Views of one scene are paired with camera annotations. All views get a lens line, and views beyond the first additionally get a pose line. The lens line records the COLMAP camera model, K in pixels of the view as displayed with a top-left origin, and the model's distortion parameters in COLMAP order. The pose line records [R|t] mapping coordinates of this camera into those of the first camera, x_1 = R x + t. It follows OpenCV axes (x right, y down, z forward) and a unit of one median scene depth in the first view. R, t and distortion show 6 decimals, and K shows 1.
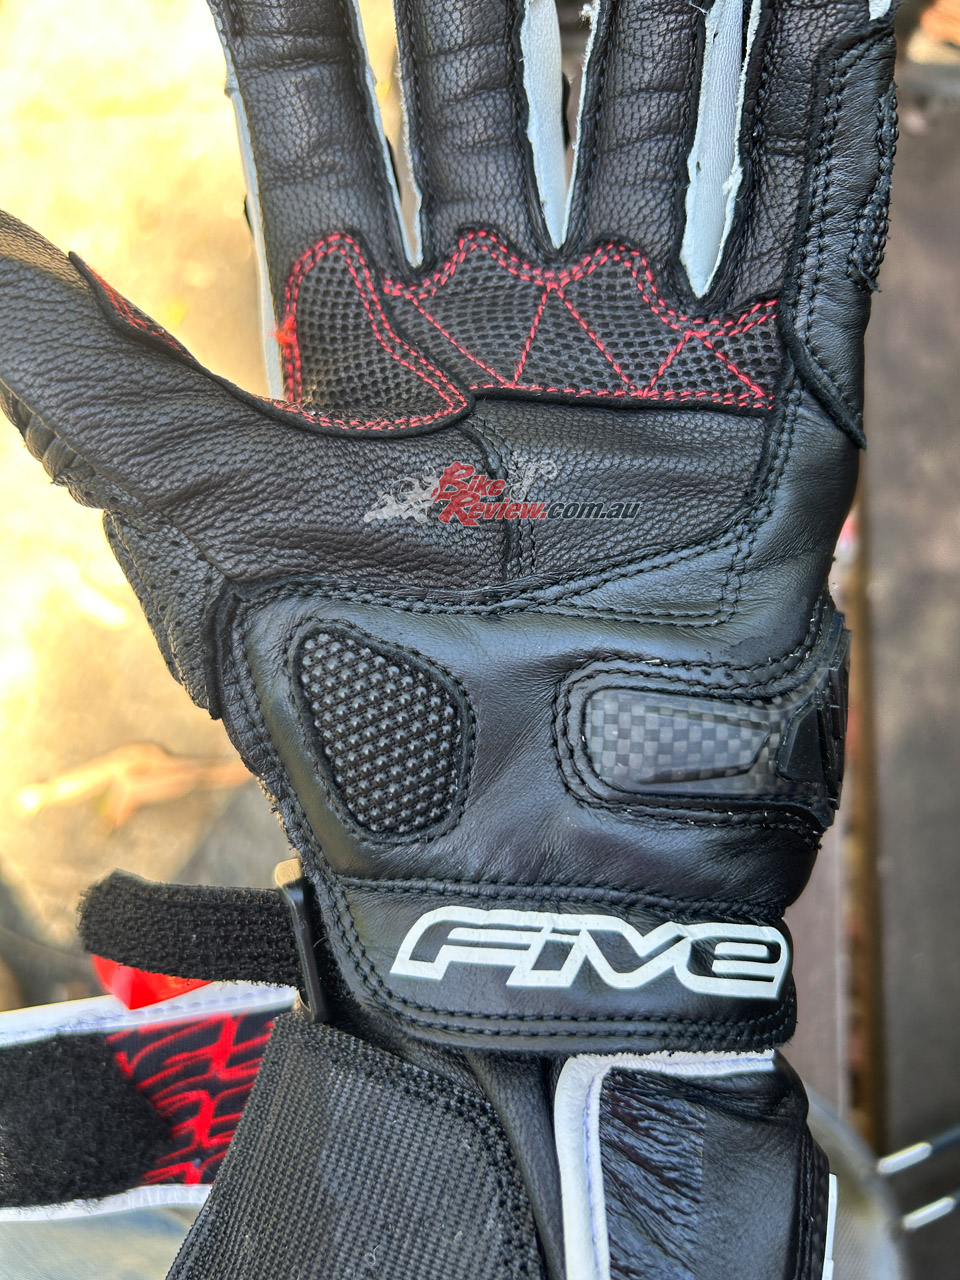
lens RADIAL K [[971.7, 0, 480.0], [0, 971.7, 640.0], [0, 0, 1]] dist [-0.000133, -0.001631]
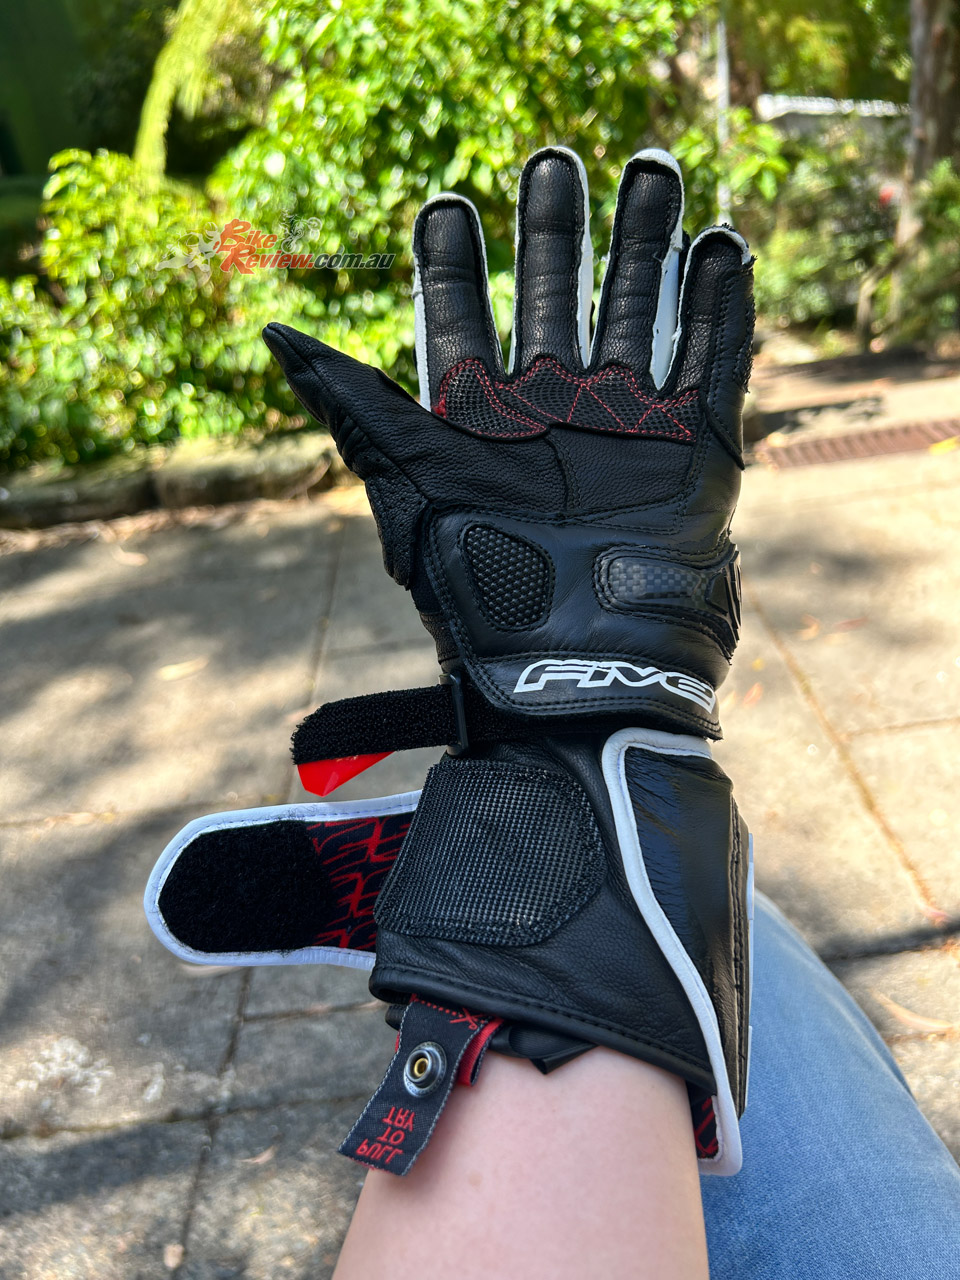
lens RADIAL K [[968.3, 0, 480.0], [0, 968.3, 640.0], [0, 0, 1]] dist [-0.007044, -0.003717]
pose [[0.999148, 0.013232, 0.039085, -0.226855], [-0.003779, 0.972556, -0.232639, 0.665285], [-0.041090, 0.232293, 0.971778, -0.859872]]
